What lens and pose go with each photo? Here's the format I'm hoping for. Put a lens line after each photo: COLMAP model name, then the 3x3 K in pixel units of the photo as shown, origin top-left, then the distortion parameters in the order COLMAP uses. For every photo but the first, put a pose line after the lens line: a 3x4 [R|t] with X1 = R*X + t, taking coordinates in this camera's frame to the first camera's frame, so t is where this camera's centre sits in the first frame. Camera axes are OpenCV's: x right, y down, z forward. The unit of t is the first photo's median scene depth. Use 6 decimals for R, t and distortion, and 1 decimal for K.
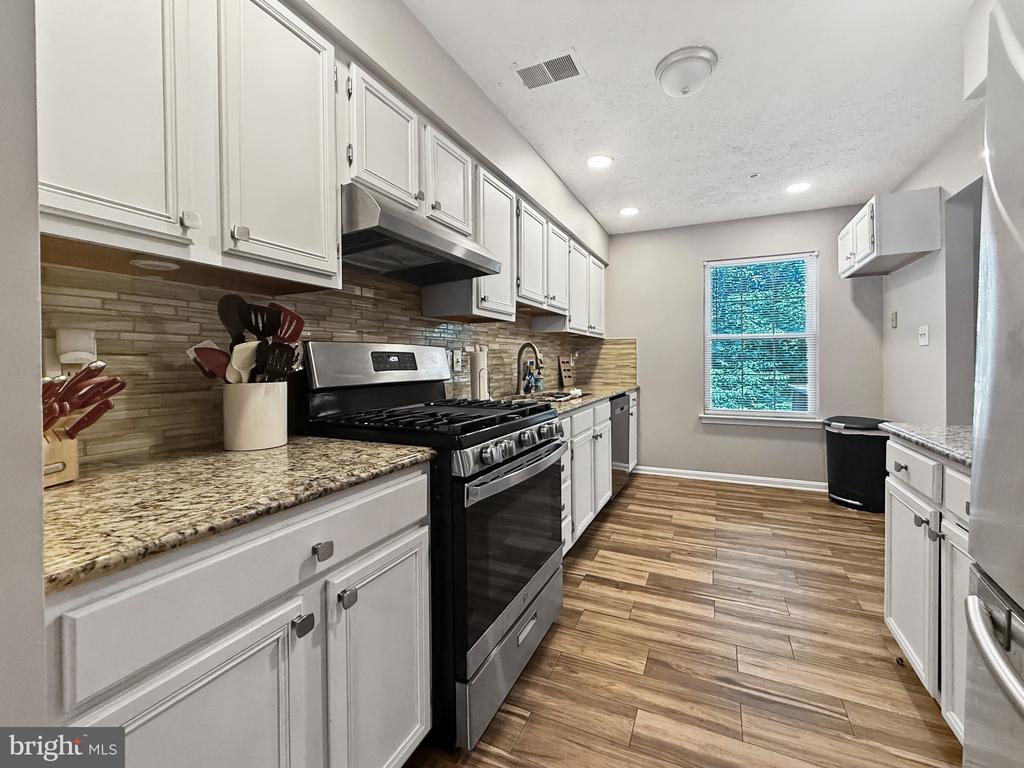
lens RADIAL K [[416.6, 0, 501.4], [0, 416.6, 366.5], [0, 0, 1]] dist [0.000178, 0.000078]
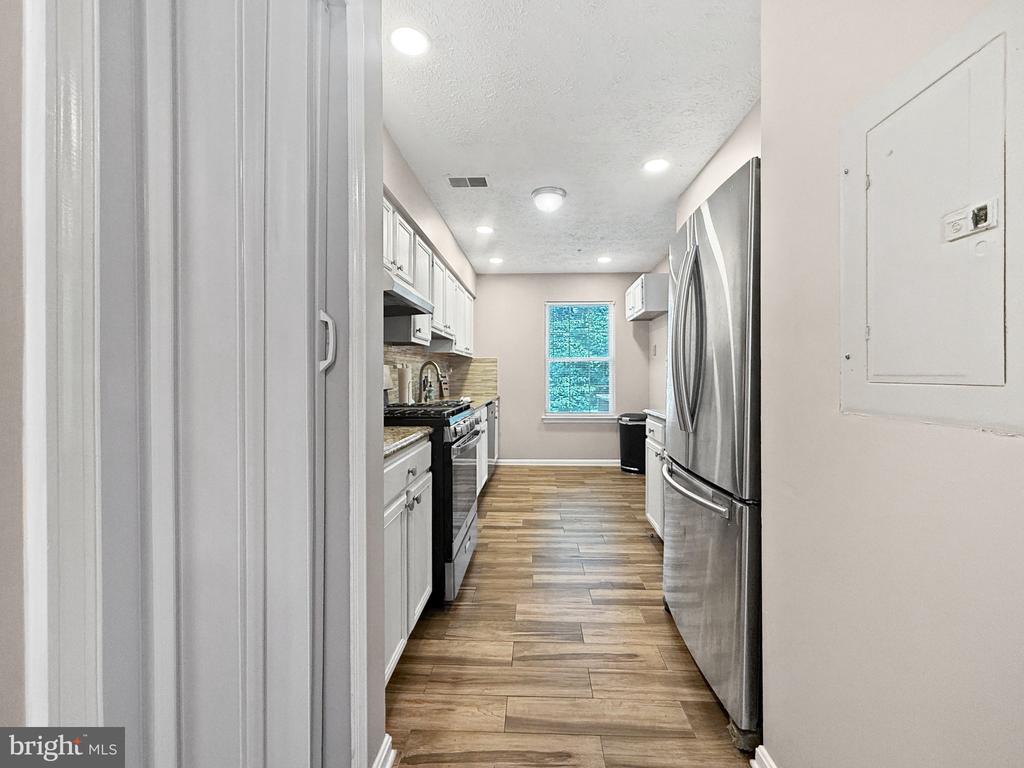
lens RADIAL K [[416.6, 0, 517.7], [0, 416.6, 380.3], [0, 0, 1]] dist [0.000178, 0.000078]
pose [[0.911567, -0.000119, 0.411152, -0.228541], [0.001330, 0.999996, -0.002660, 0.004968], [-0.411150, 0.002972, 0.911563, -0.289054]]
